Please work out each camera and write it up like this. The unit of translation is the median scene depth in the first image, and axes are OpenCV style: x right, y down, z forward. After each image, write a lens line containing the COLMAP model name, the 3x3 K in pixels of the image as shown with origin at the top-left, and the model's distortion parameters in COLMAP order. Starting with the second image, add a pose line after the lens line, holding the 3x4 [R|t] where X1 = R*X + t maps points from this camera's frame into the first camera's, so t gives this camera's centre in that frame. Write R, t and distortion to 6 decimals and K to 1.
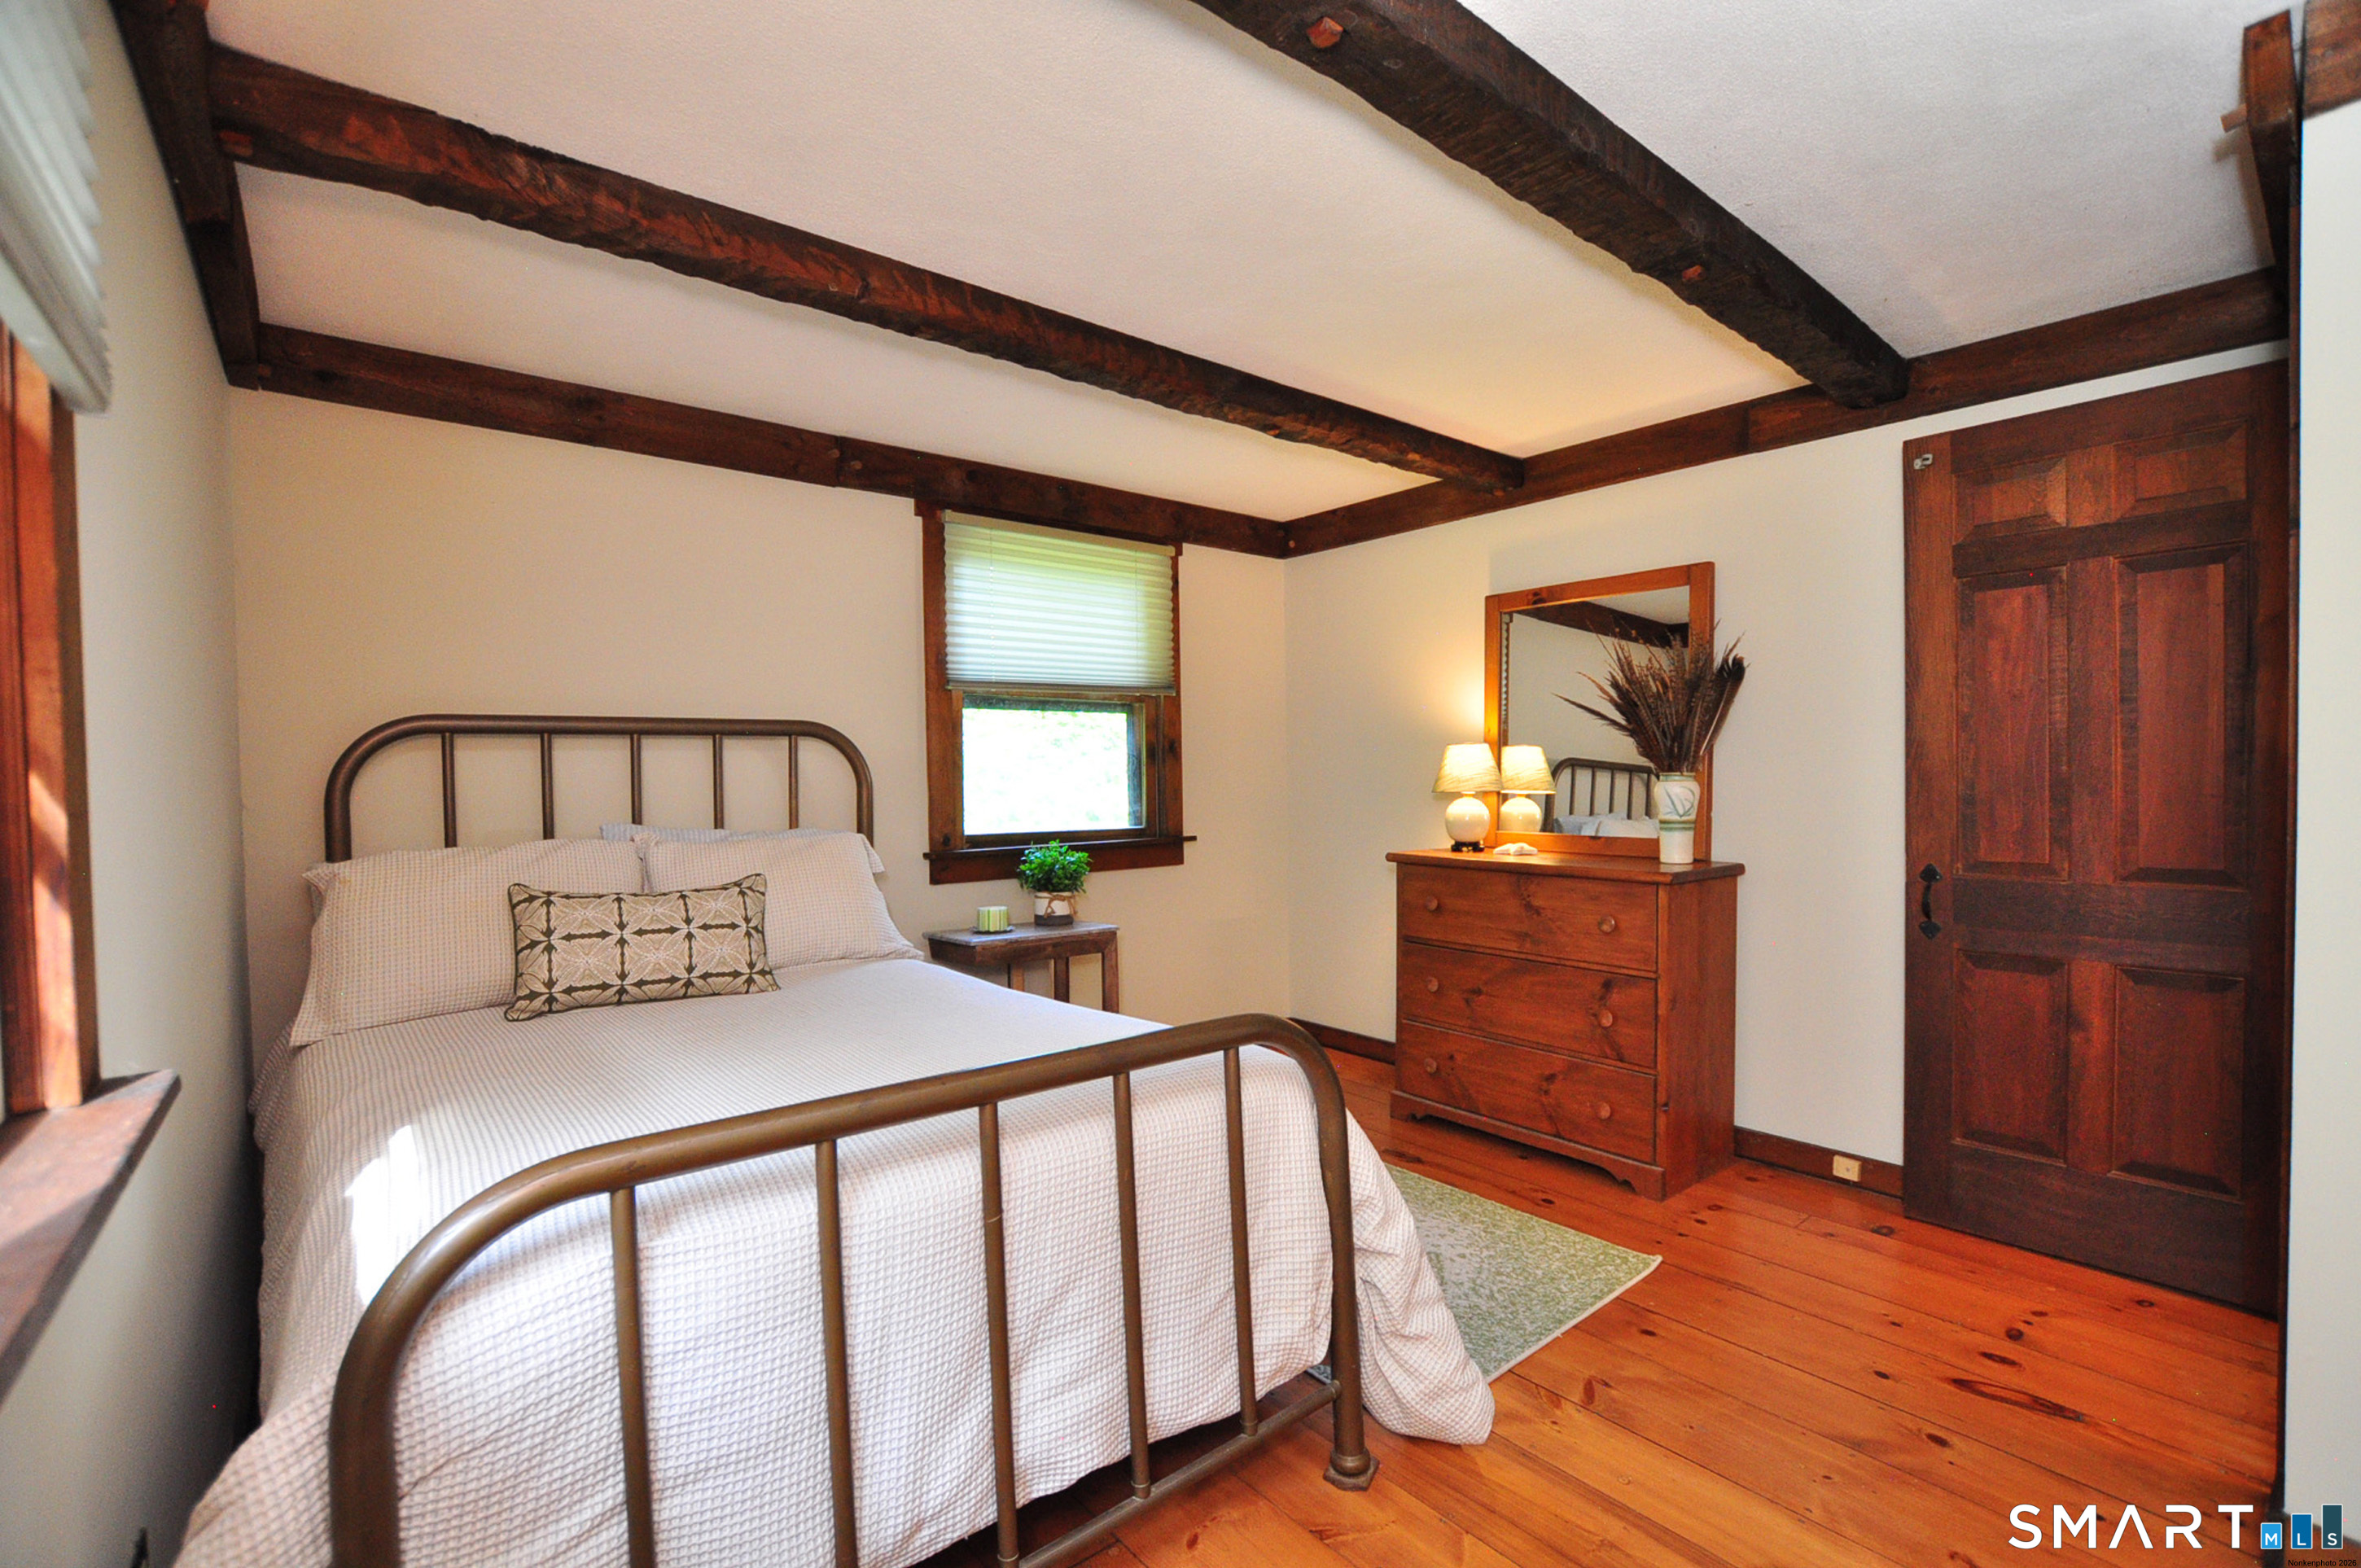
lens RADIAL K [[1038.1, 0, 1179.4], [0, 1038.1, 797.1], [0, 0, 1]] dist [-0.020378, -0.000474]
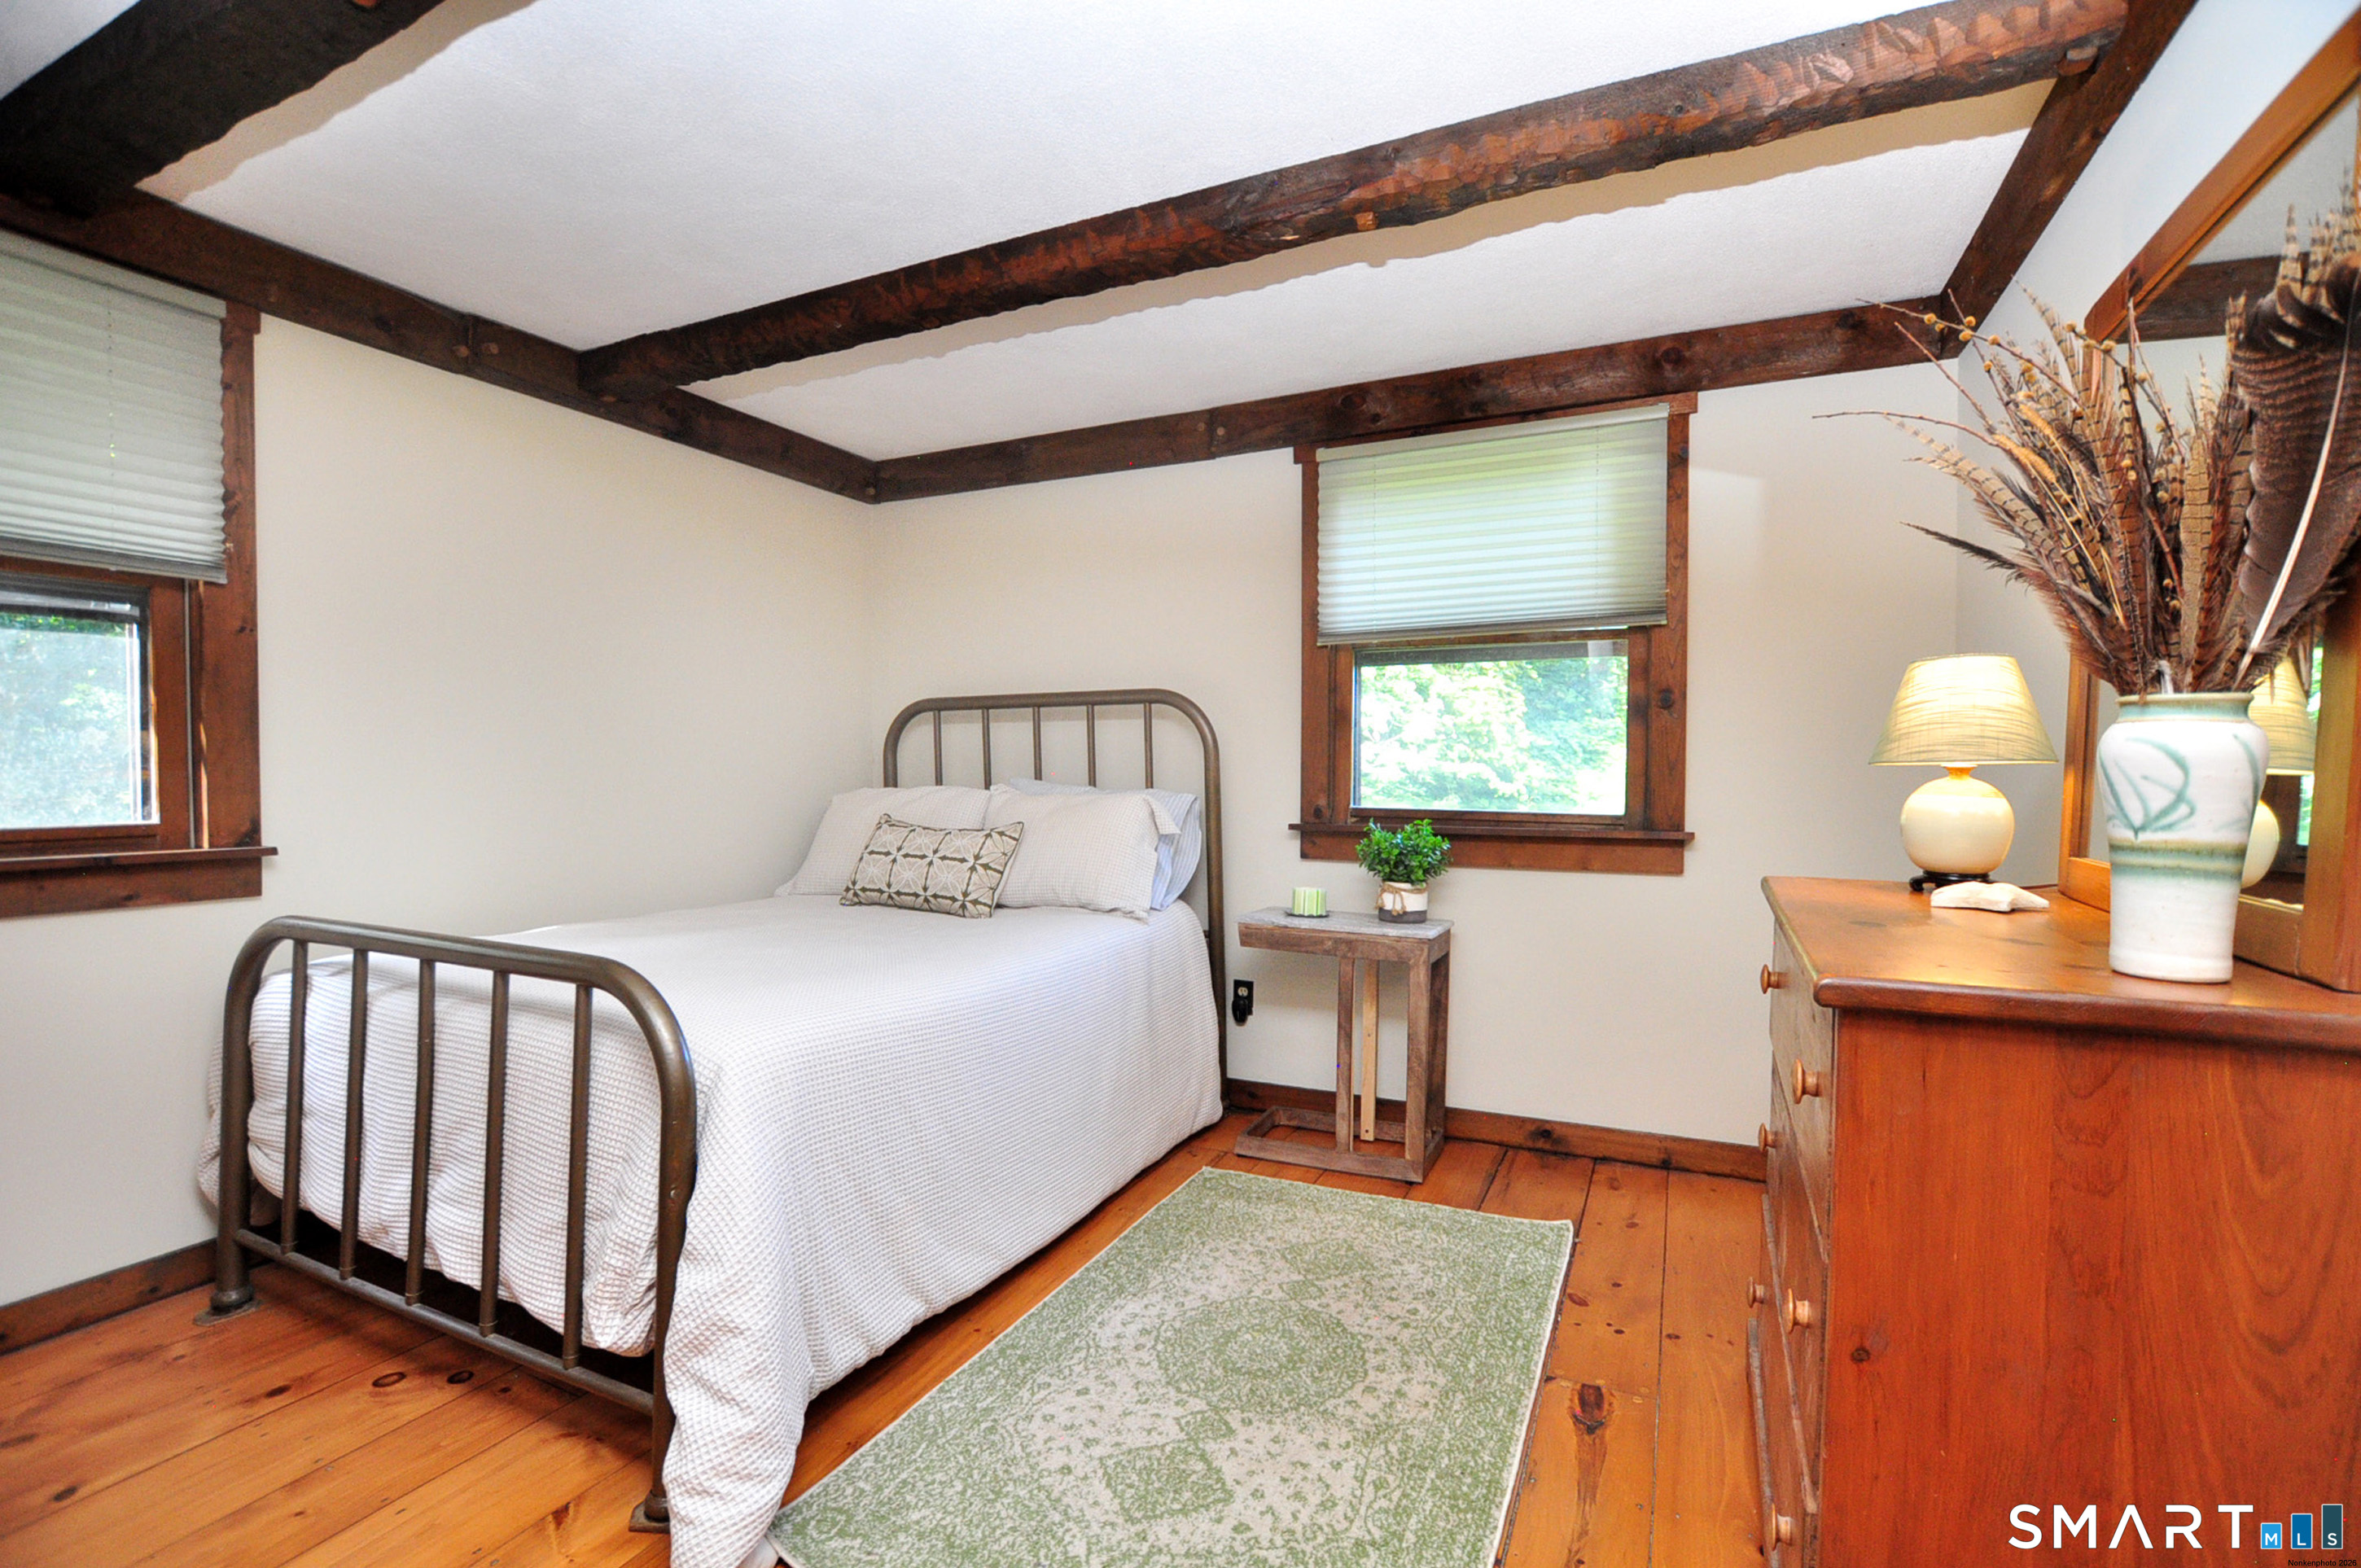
lens RADIAL K [[1038.1, 0, 1179.4], [0, 1038.1, 797.1], [0, 0, 1]] dist [-0.020378, -0.000474]
pose [[0.430808, 0.038935, -0.901603, 0.558078], [-0.029301, 0.999146, 0.029147, 0.005228], [0.901968, 0.013861, 0.431581, 0.504647]]
